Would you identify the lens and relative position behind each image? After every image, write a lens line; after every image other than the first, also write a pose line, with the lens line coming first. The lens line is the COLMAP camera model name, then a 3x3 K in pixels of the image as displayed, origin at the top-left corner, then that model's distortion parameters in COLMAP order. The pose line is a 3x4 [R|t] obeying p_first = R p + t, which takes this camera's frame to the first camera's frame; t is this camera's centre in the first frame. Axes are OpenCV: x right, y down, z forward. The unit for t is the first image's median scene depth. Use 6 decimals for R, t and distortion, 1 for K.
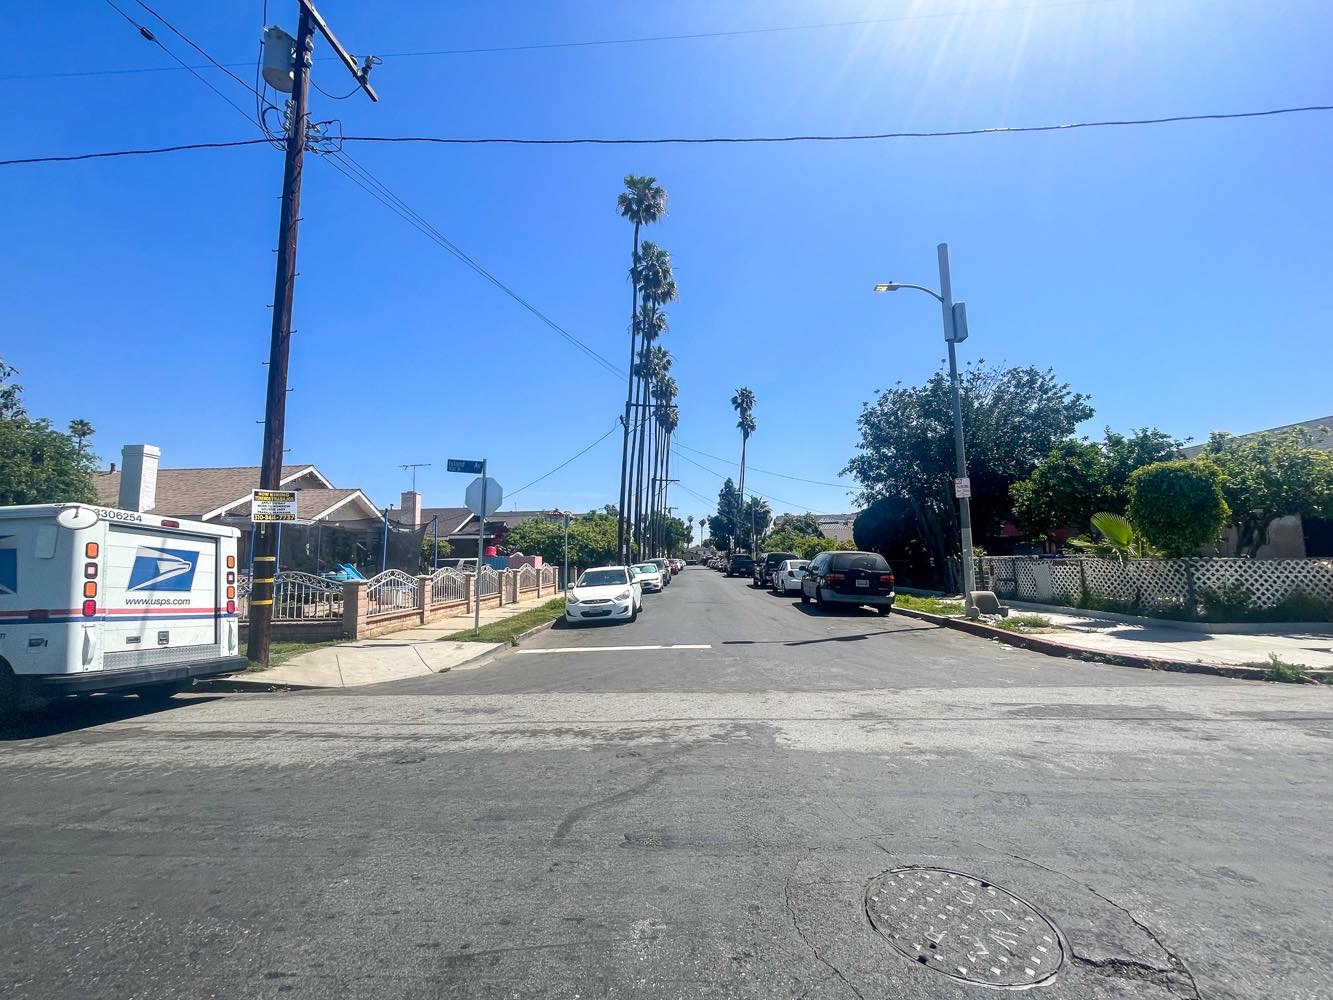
lens RADIAL K [[535.5, 0, 668.7], [0, 535.5, 507.3], [0, 0, 1]] dist [-0.002774, -0.000203]
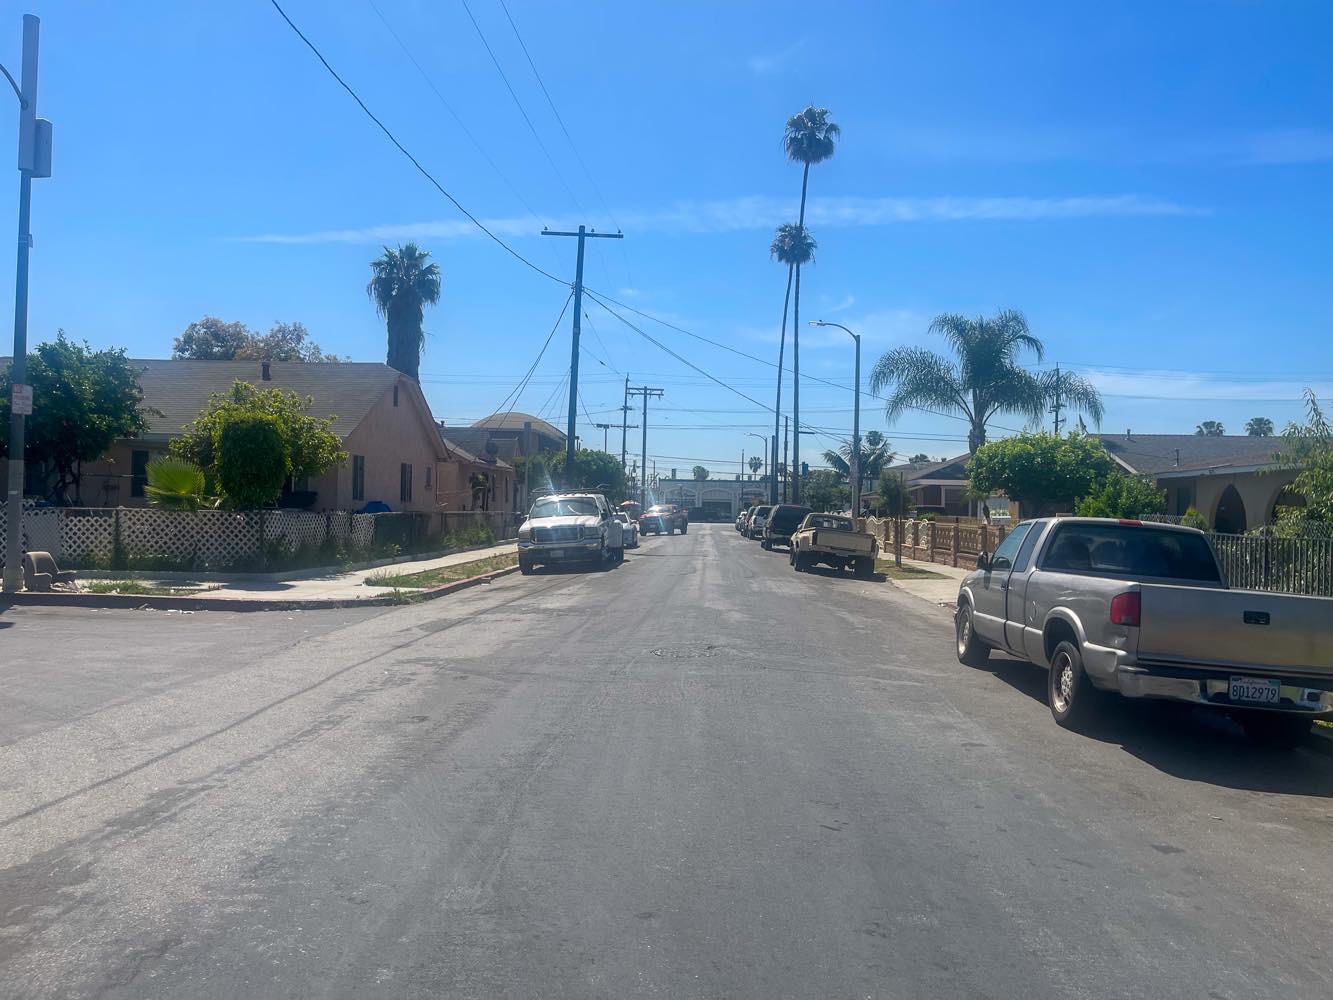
lens RADIAL K [[1003.3, 0, 662.1], [0, 1003.3, 498.1], [0, 0, 1]] dist [0.056443, -0.072665]
pose [[-0.011982, 0.028846, 0.999512, -0.664239], [-0.116796, 0.992701, -0.030050, 0.028151], [-0.993084, -0.117099, -0.008525, 0.186474]]
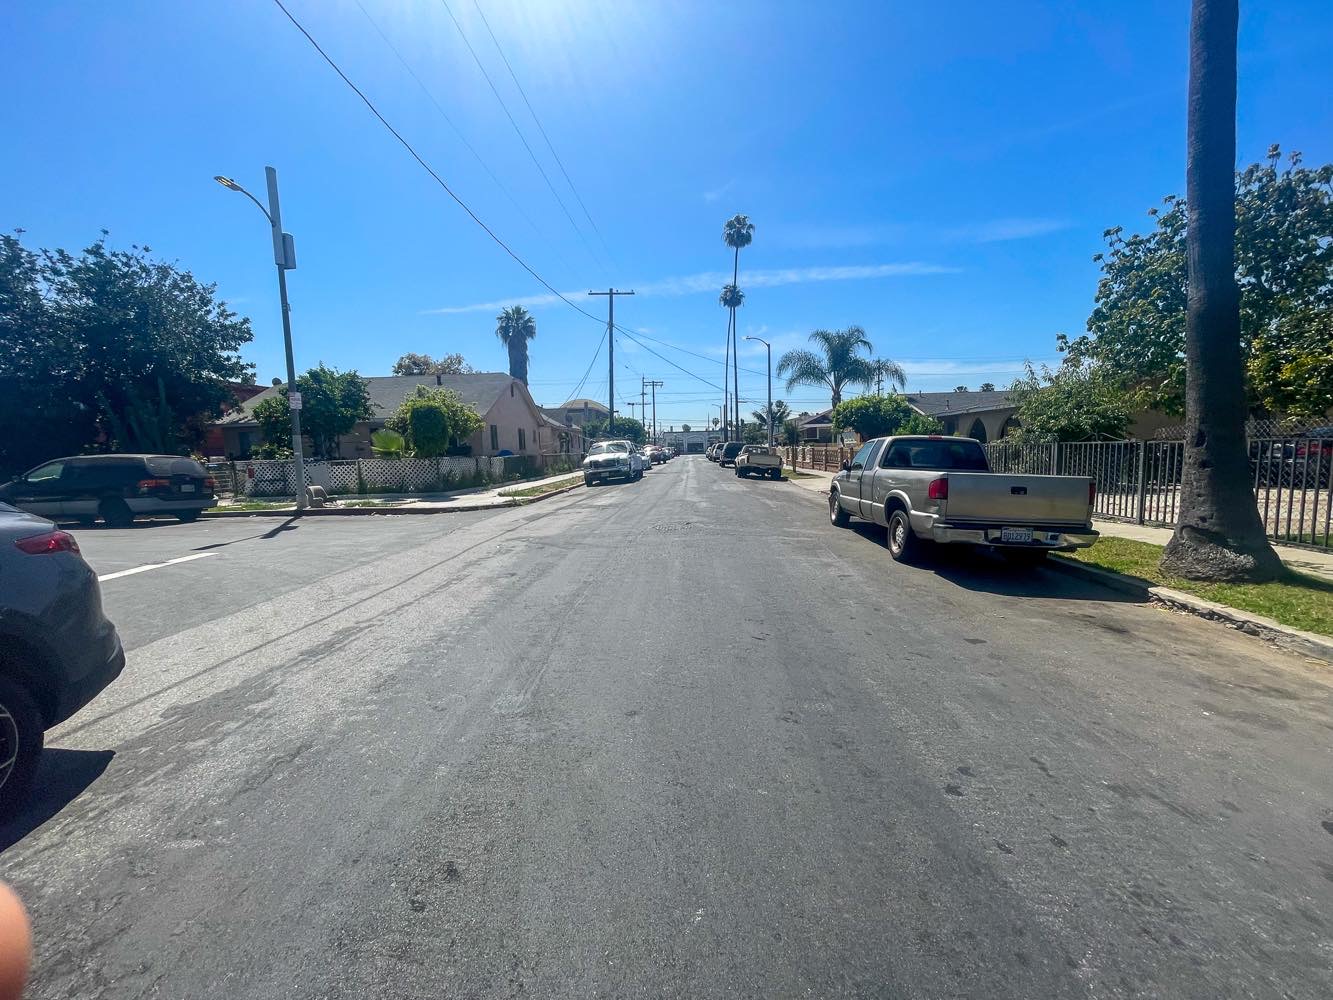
lens RADIAL K [[536.1, 0, 666.5], [0, 536.1, 500.0], [0, 0, 1]] dist [-0.000158, -0.000076]
pose [[-0.010754, -0.076988, 0.996974, -0.601018], [-0.070252, 0.994626, 0.076049, 0.031506], [-0.997471, -0.069222, -0.016105, 0.172962]]
